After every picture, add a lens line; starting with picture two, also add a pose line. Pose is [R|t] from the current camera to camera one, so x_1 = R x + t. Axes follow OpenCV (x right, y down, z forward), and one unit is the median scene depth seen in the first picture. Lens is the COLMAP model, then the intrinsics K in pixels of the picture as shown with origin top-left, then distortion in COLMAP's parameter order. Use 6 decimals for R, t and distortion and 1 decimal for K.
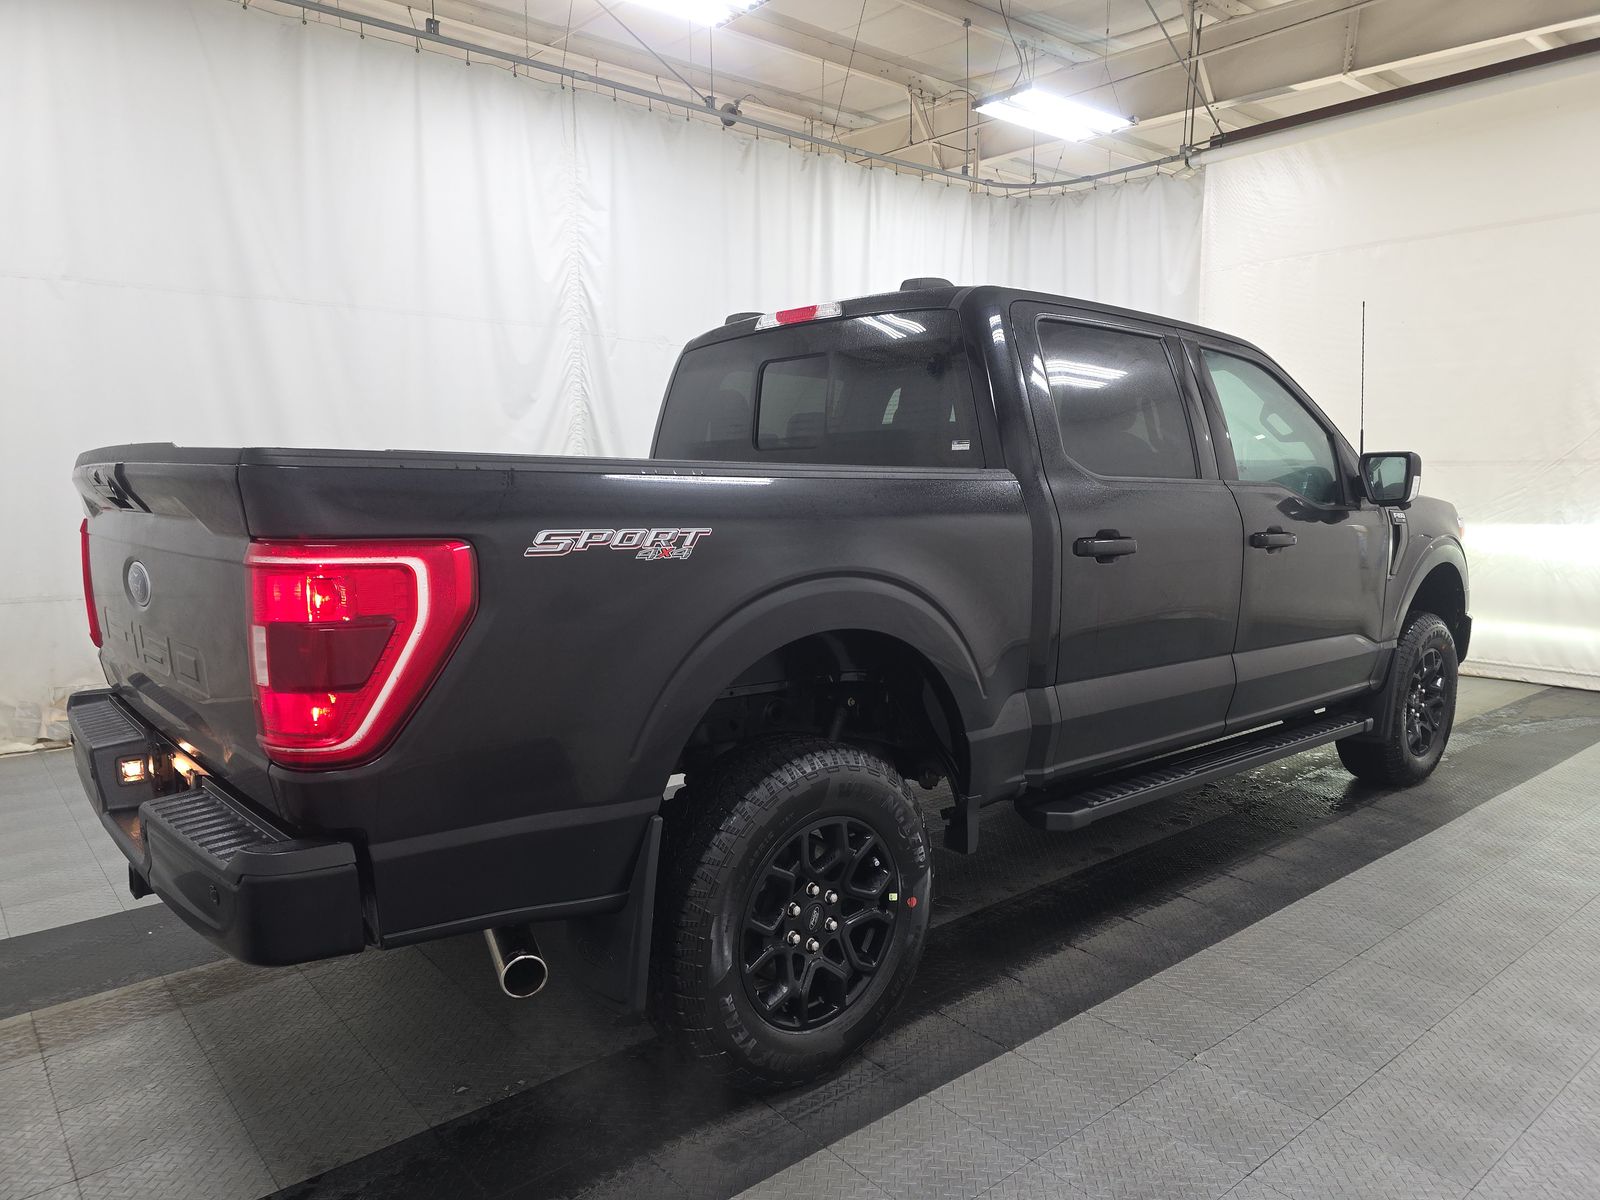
lens RADIAL K [[1069.9, 0, 806.9], [0, 1069.9, 604.3], [0, 0, 1]] dist [-0.001643, -0.001829]
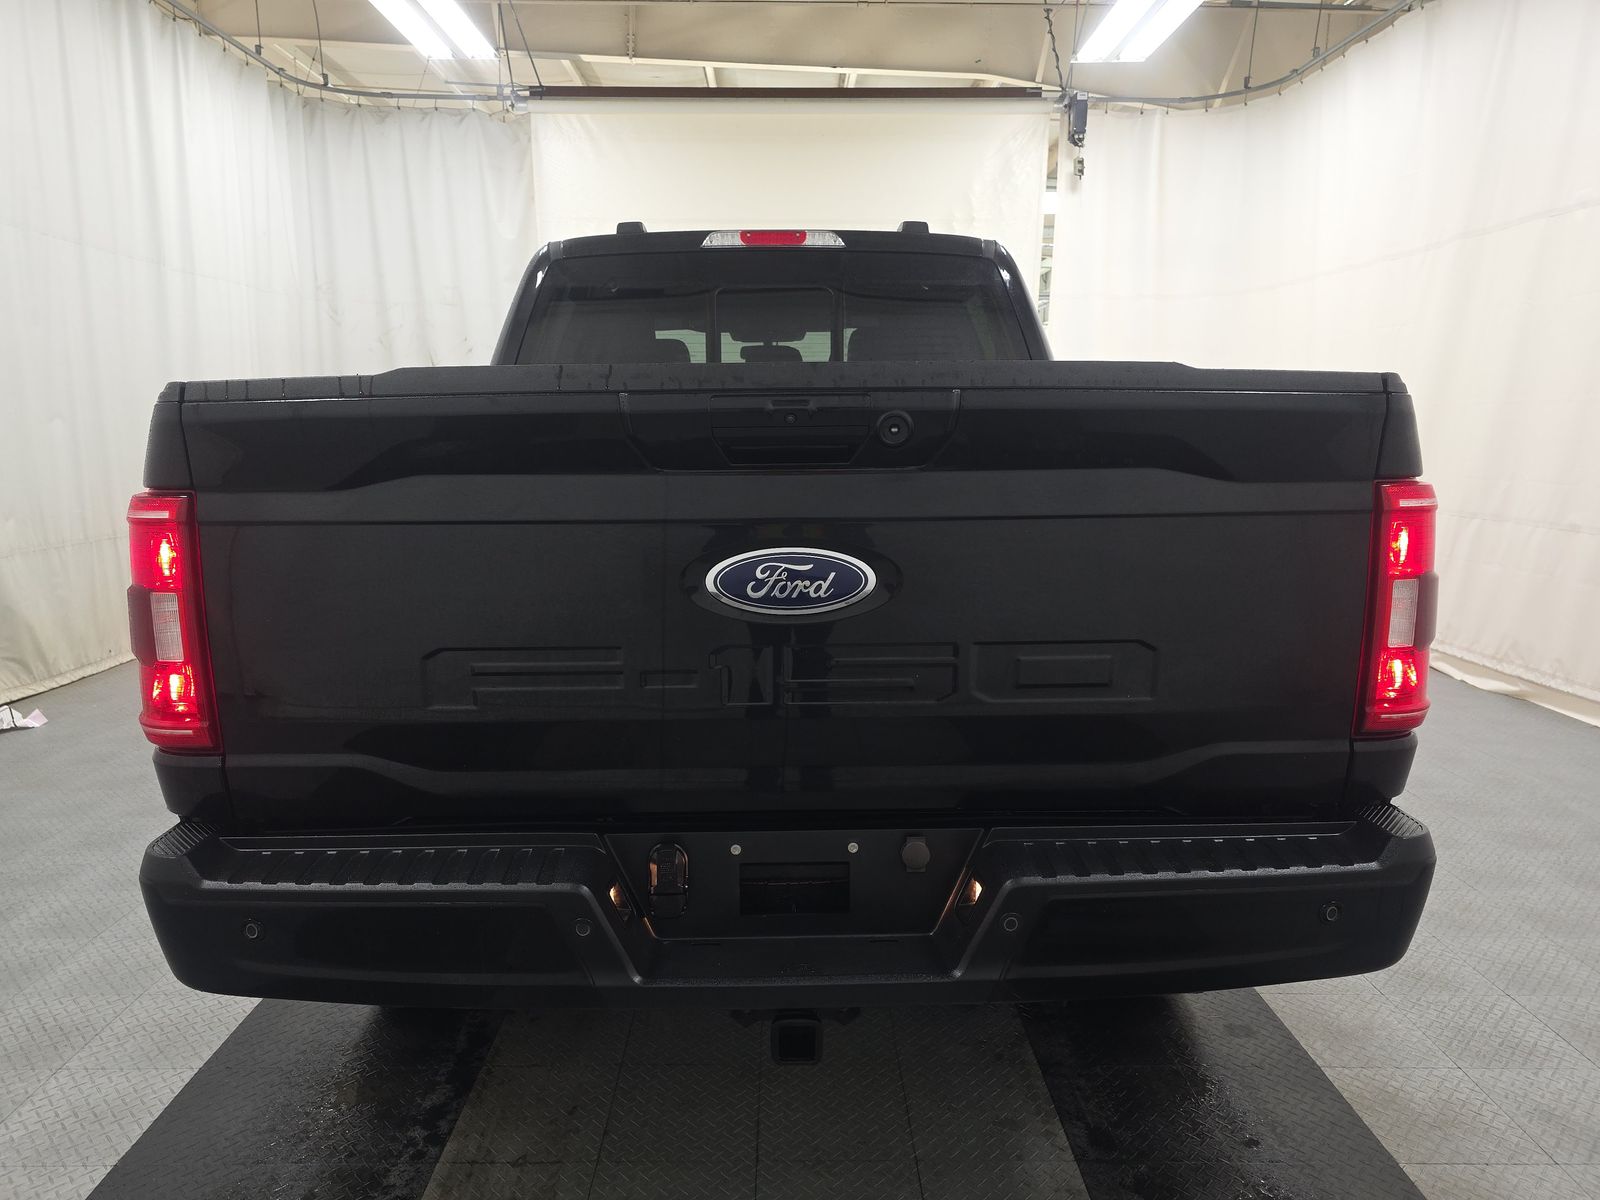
lens RADIAL K [[1069.9, 0, 792.9], [0, 1069.9, 594.8], [0, 0, 1]] dist [-0.001643, -0.001829]
pose [[0.629735, -0.115127, 0.768232, -0.537337], [0.083934, 0.993251, 0.080046, -0.024516], [-0.772263, 0.014073, 0.635148, 0.283522]]
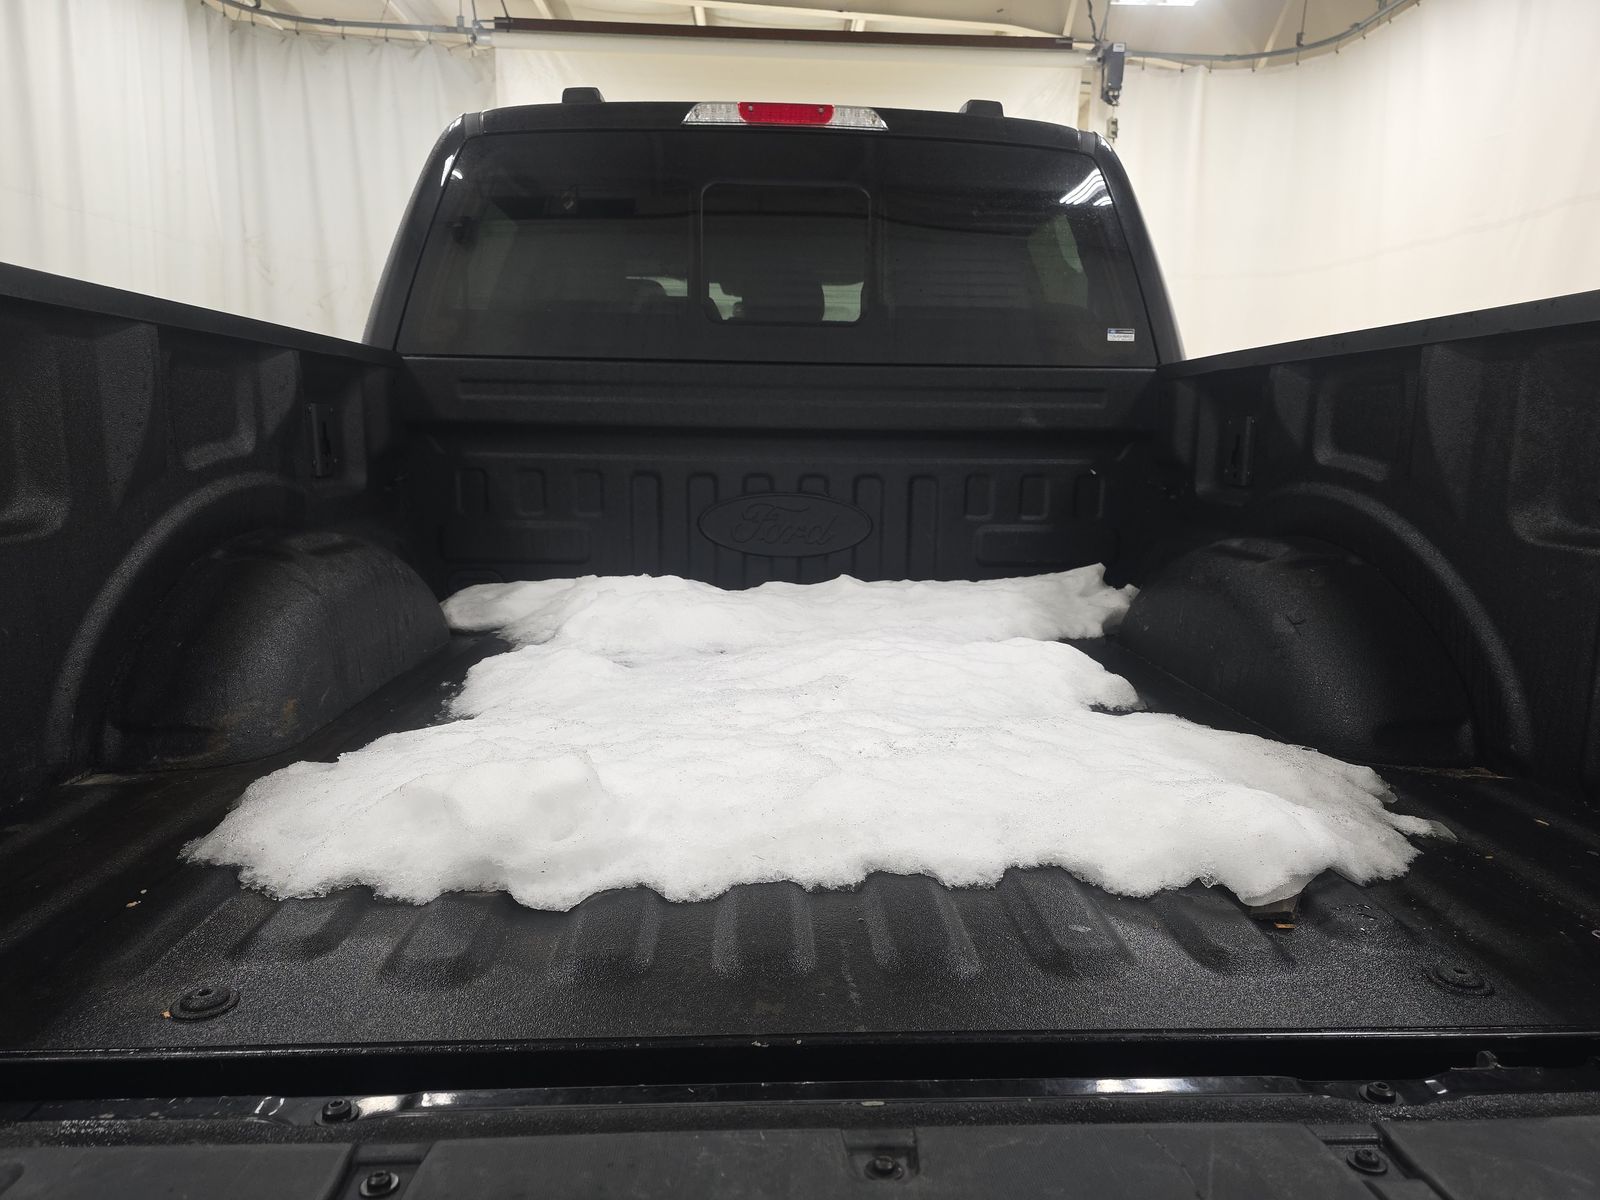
lens RADIAL K [[1069.9, 0, 809.2], [0, 1069.9, 605.6], [0, 0, 1]] dist [-0.001643, -0.001829]
pose [[0.608373, -0.115107, 0.785260, -0.392744], [0.066115, 0.993338, 0.094386, -0.023085], [-0.790893, -0.005504, 0.611930, 0.418066]]
